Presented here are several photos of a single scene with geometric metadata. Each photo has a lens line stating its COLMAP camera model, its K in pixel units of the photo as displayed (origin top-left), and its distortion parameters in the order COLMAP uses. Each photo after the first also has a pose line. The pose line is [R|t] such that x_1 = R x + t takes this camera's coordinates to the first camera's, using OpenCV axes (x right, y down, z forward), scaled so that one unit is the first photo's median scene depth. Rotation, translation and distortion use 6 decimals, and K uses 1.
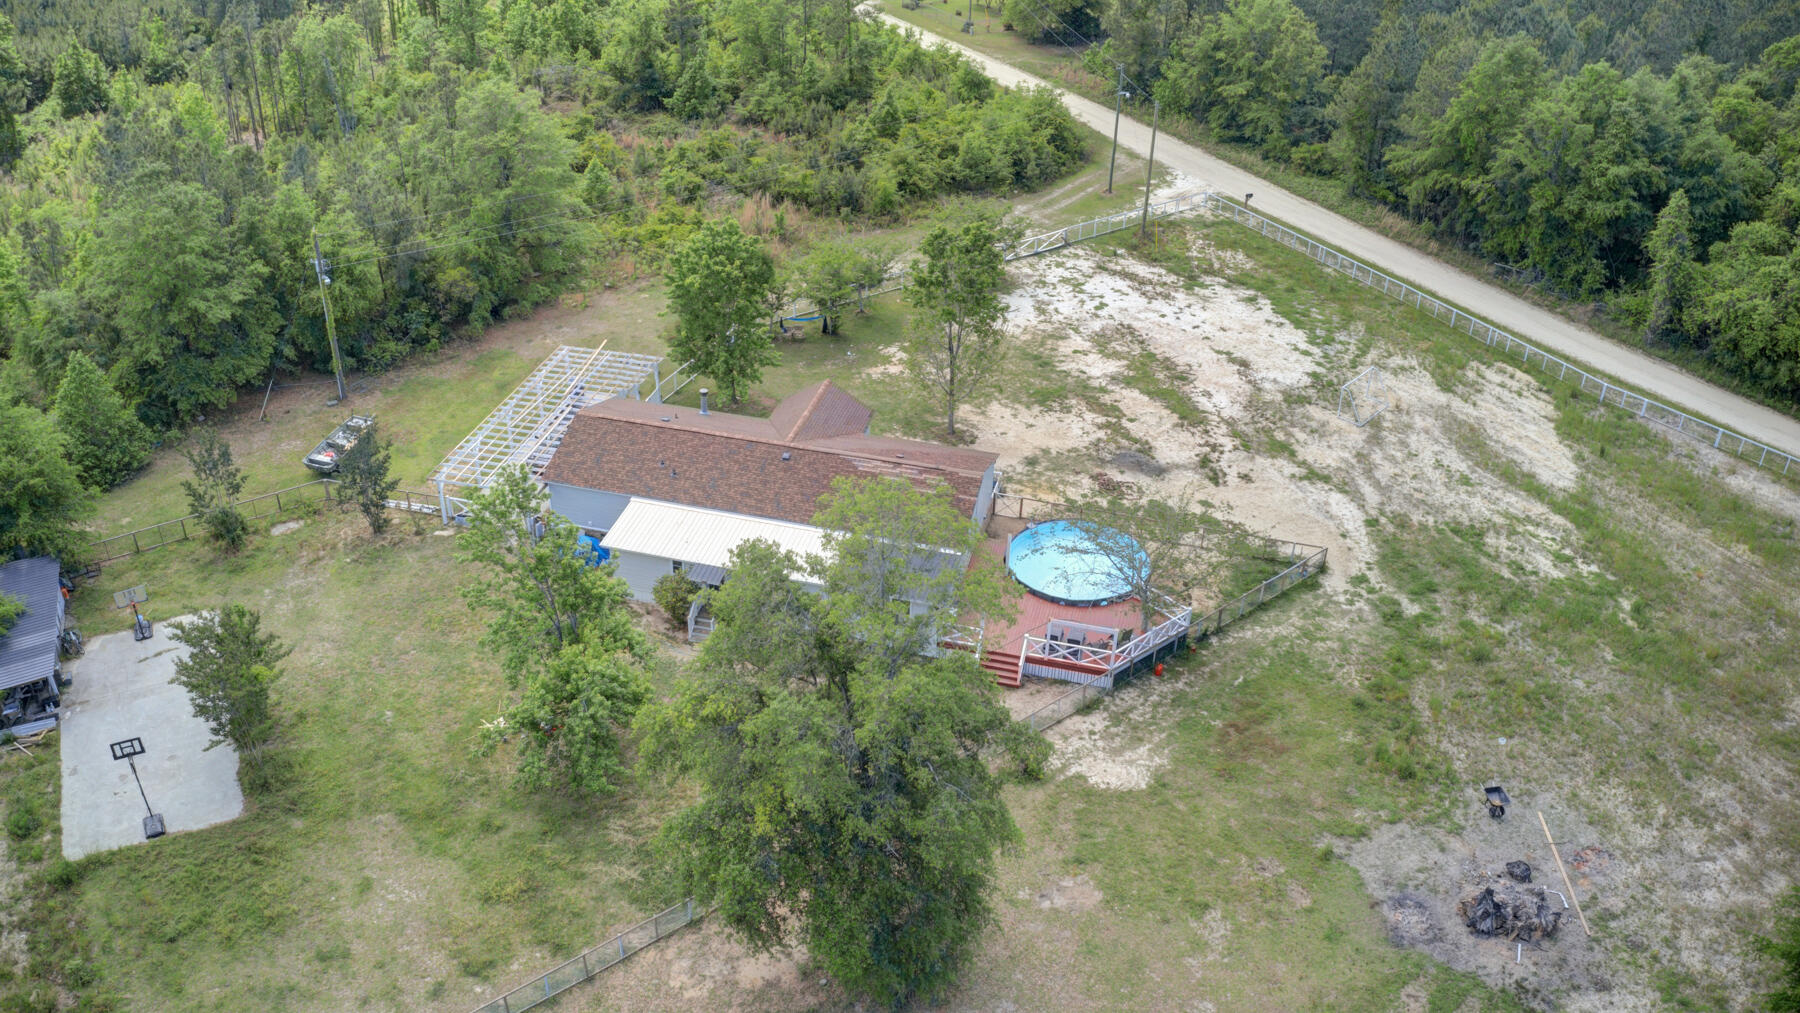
lens RADIAL K [[1431.1, 0, 894.3], [0, 1431.1, 497.9], [0, 0, 1]] dist [-0.186115, 0.014535]
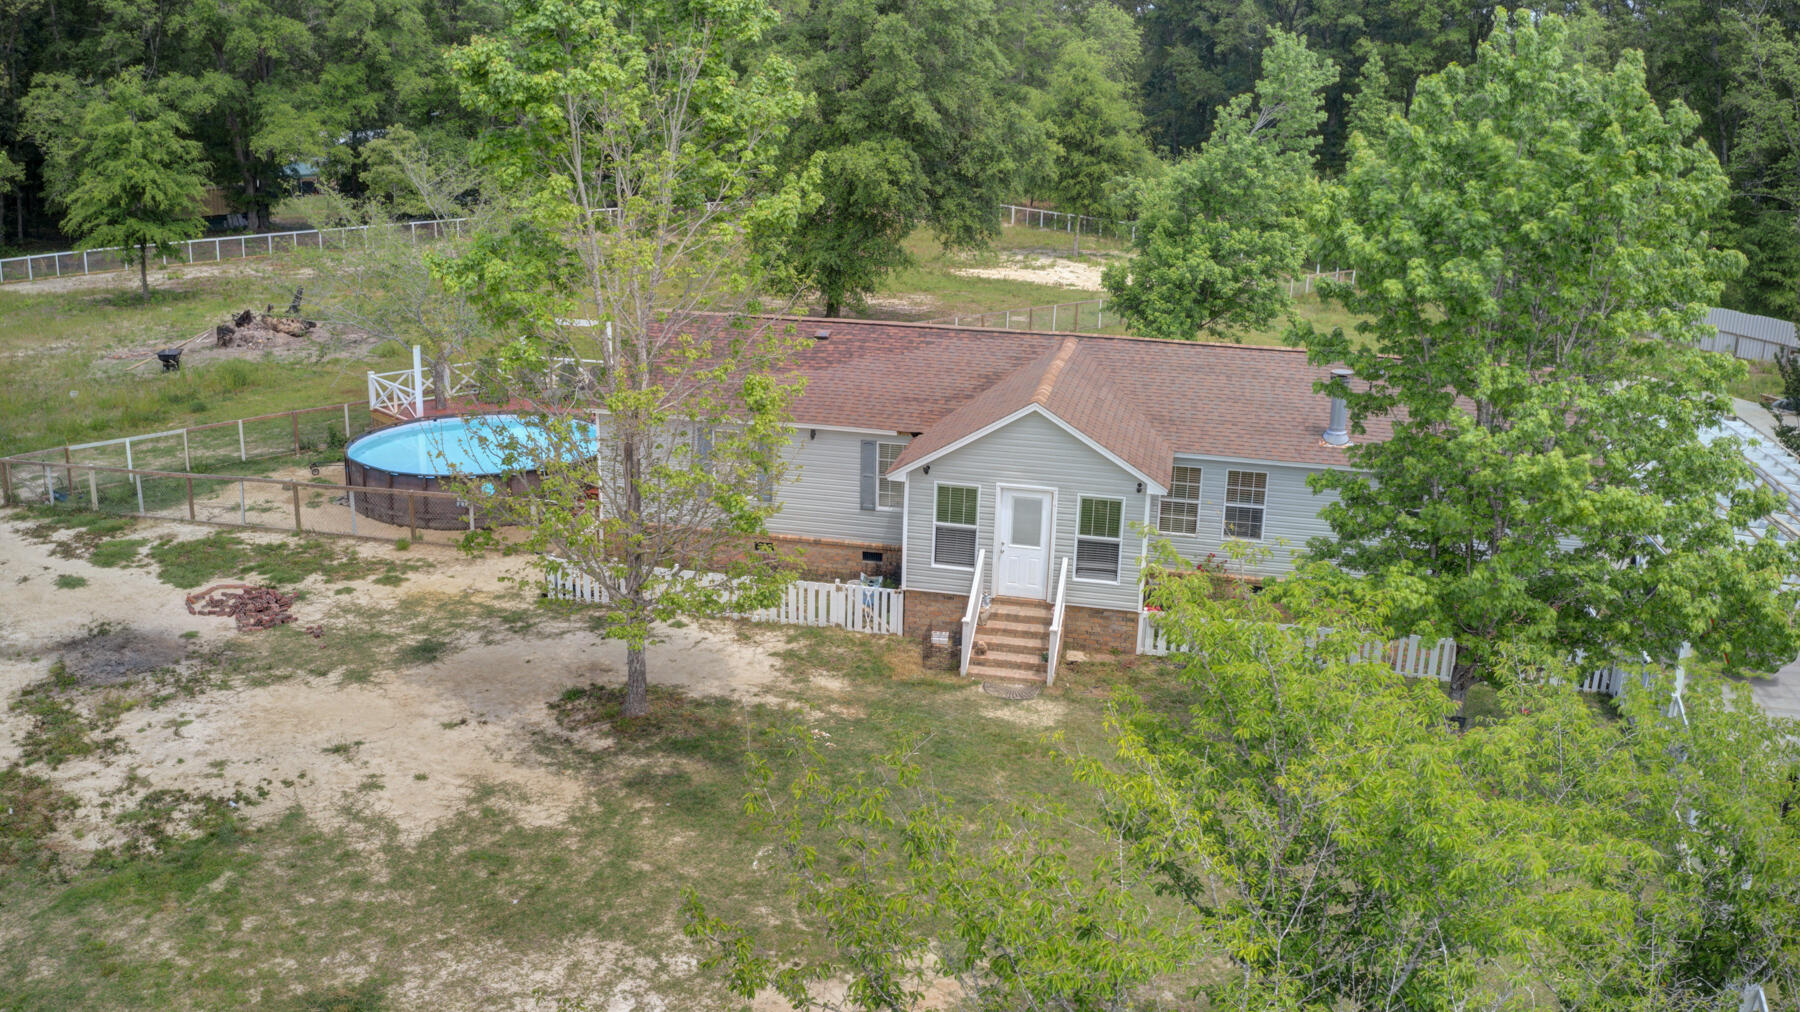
lens RADIAL K [[1431.1, 0, 892.4], [0, 1431.1, 499.5], [0, 0, 1]] dist [-0.186115, 0.014535]
pose [[-0.997840, -0.034846, -0.055689, 0.003596], [-0.064856, 0.657441, 0.750710, -0.274141], [0.010453, 0.752700, -0.658281, 1.068688]]
